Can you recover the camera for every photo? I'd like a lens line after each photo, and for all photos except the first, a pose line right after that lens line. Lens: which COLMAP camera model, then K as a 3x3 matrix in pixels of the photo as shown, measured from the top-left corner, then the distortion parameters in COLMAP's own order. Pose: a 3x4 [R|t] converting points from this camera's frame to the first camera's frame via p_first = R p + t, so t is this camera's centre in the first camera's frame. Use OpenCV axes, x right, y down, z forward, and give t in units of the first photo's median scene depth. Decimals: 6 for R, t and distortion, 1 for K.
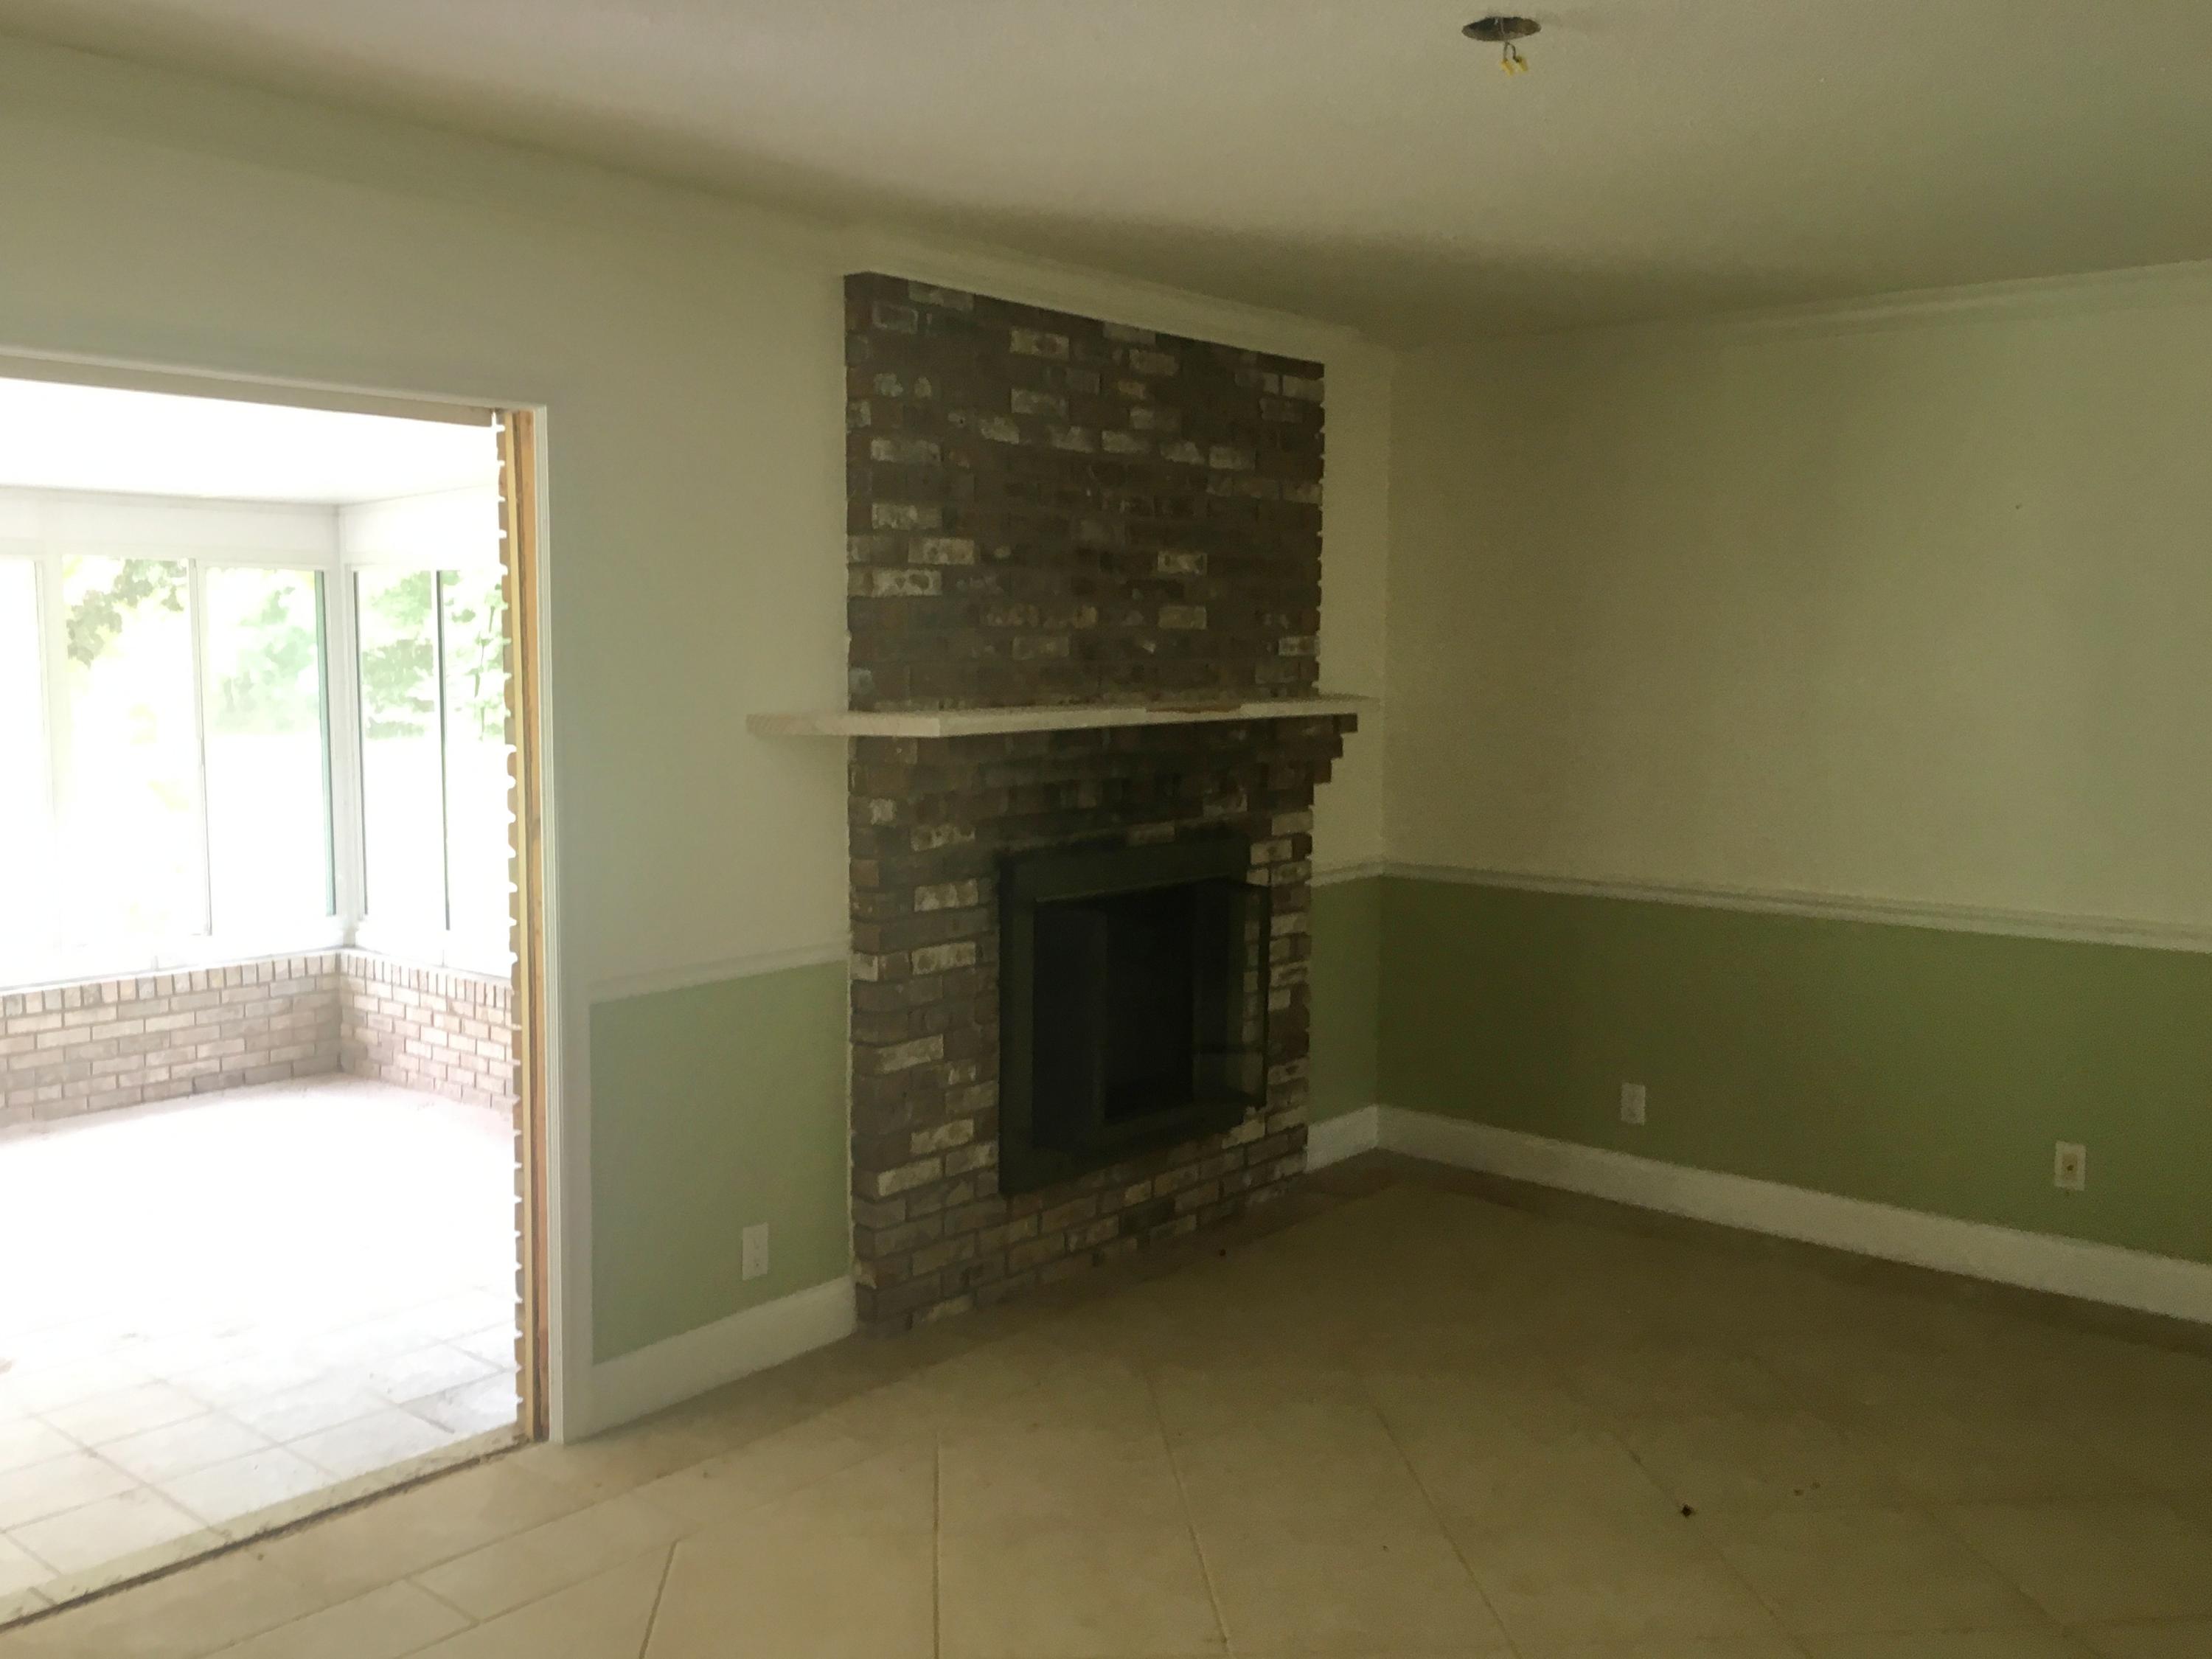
lens RADIAL K [[1885.2, 0, 1106.0], [0, 1885.2, 829.5], [0, 0, 1]] dist [0.062764, -0.133925]
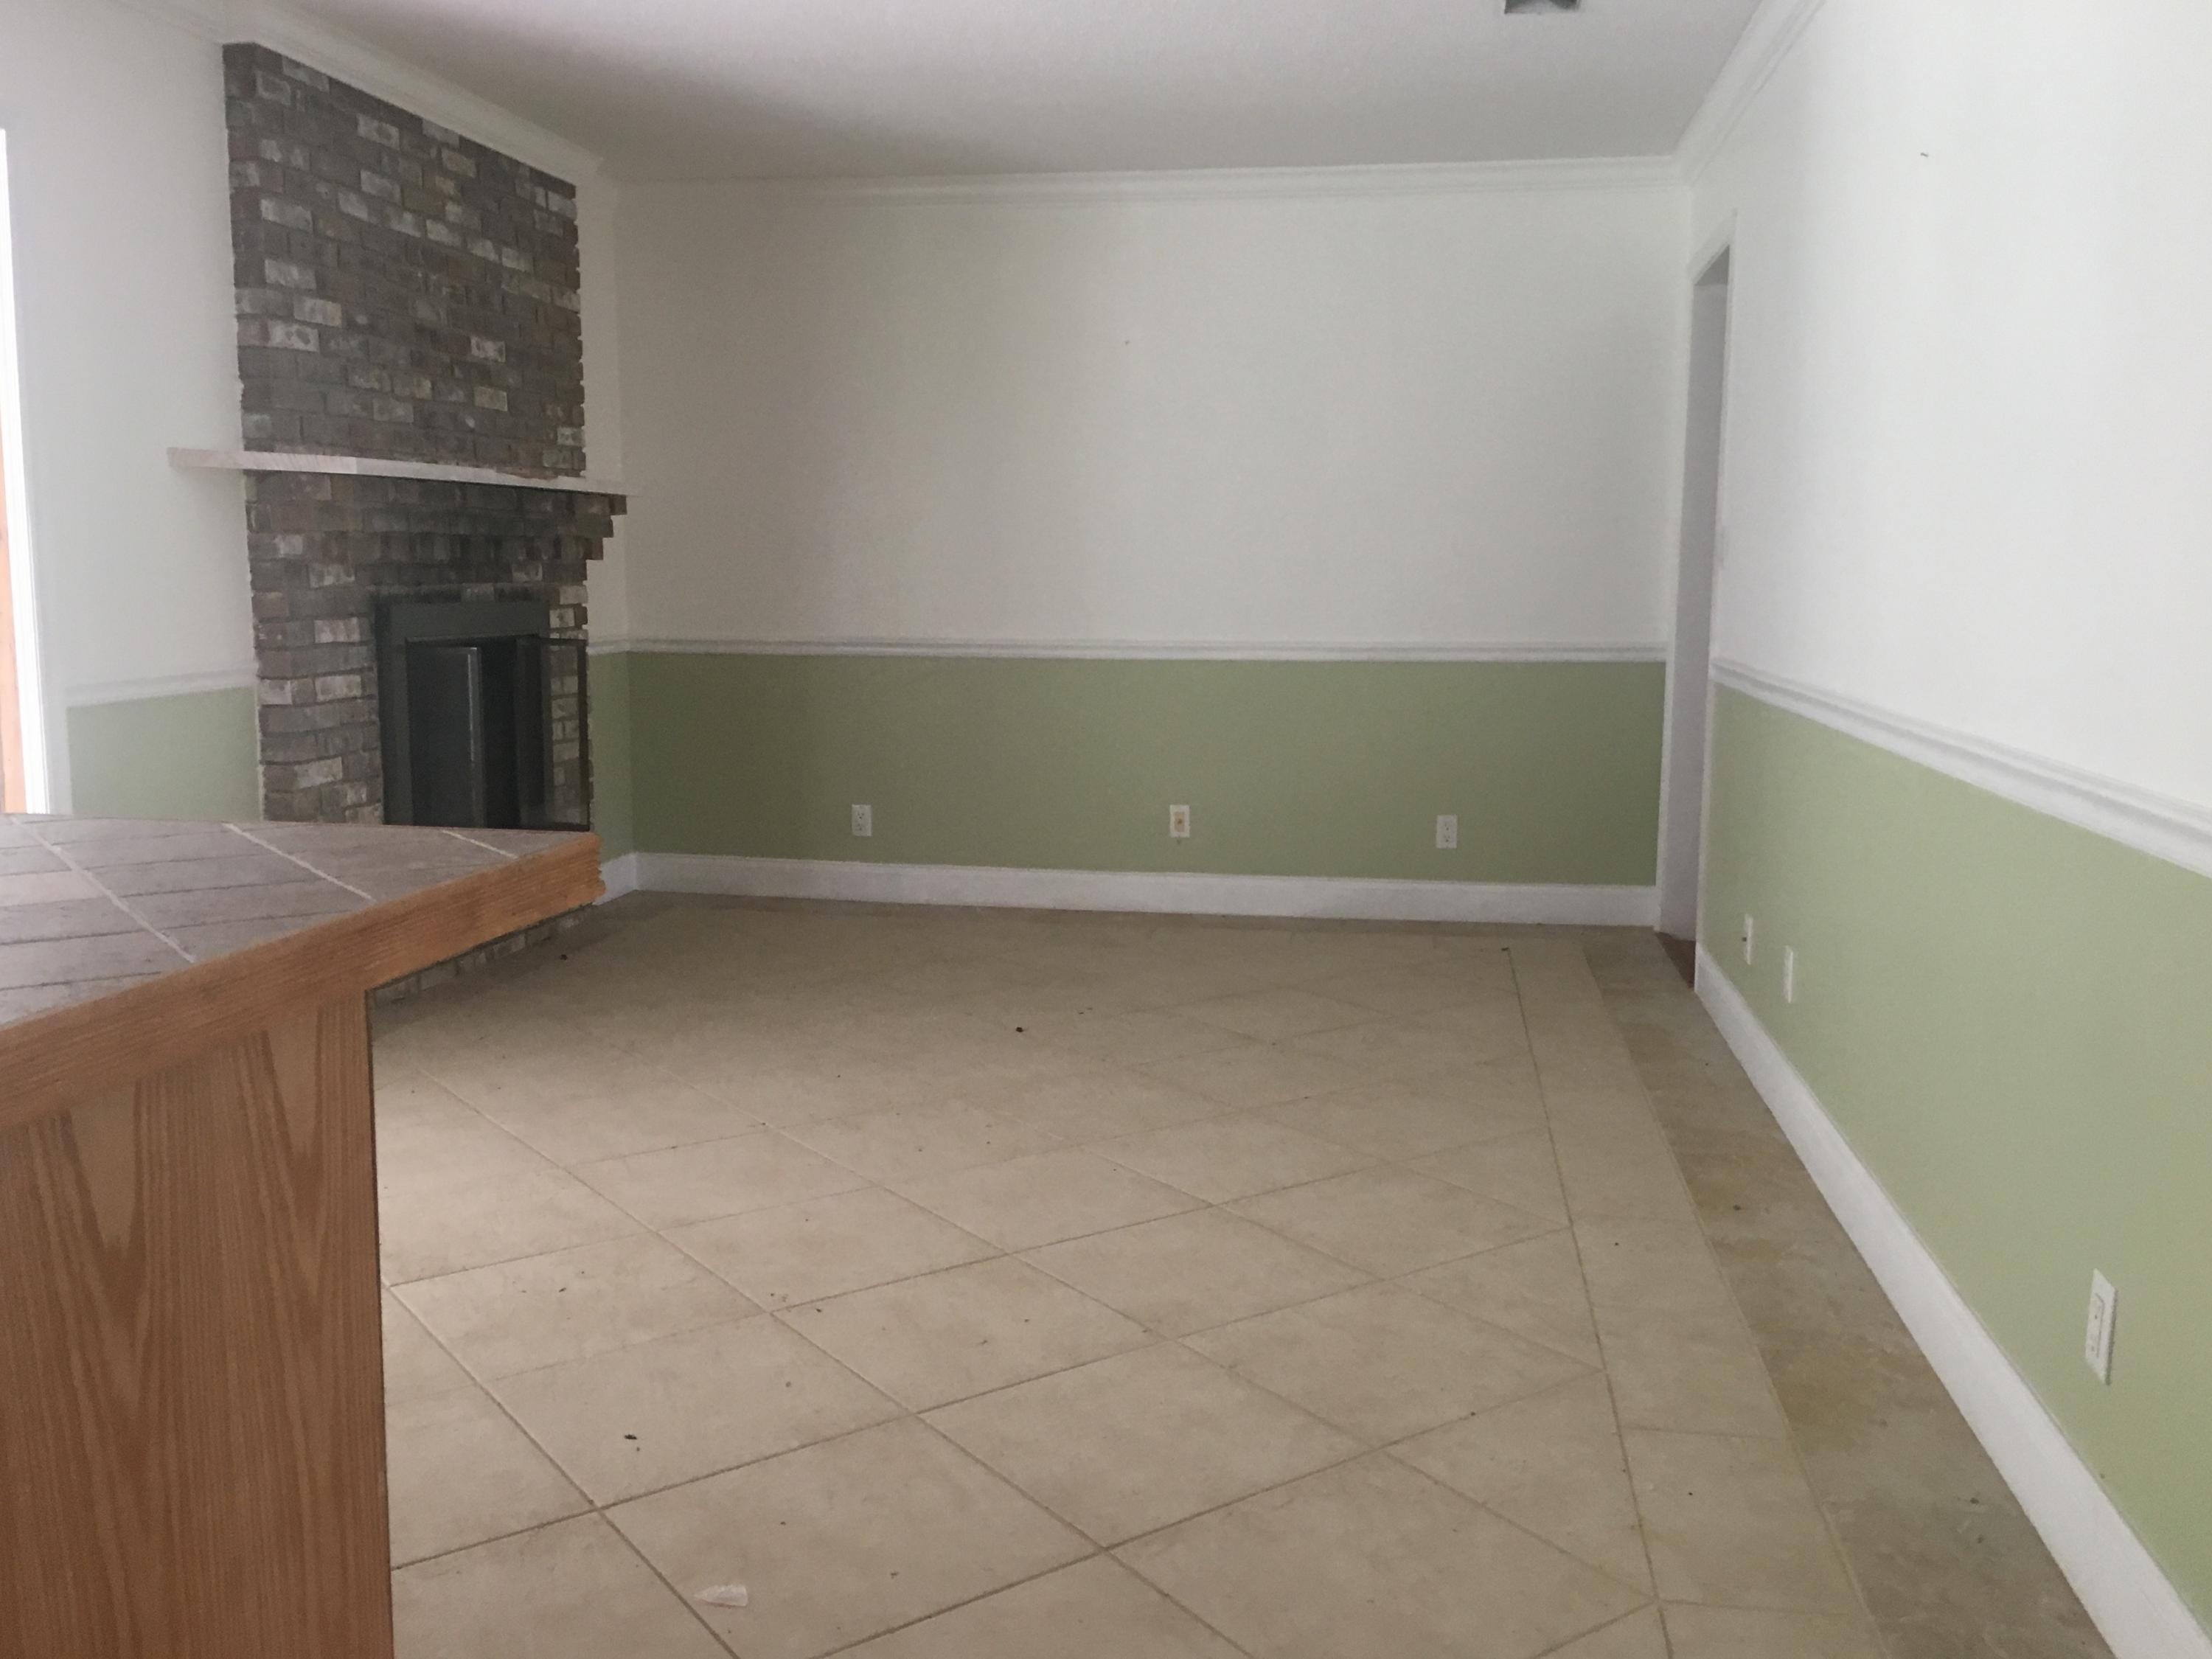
lens RADIAL K [[1922.6, 0, 1106.0], [0, 1922.6, 829.5], [0, 0, 1]] dist [0.093211, -0.150786]
pose [[0.850827, -0.067288, 0.521120, -0.294638], [0.046484, 0.997517, 0.052908, 0.108868], [-0.523386, -0.020792, 0.851842, -0.198473]]
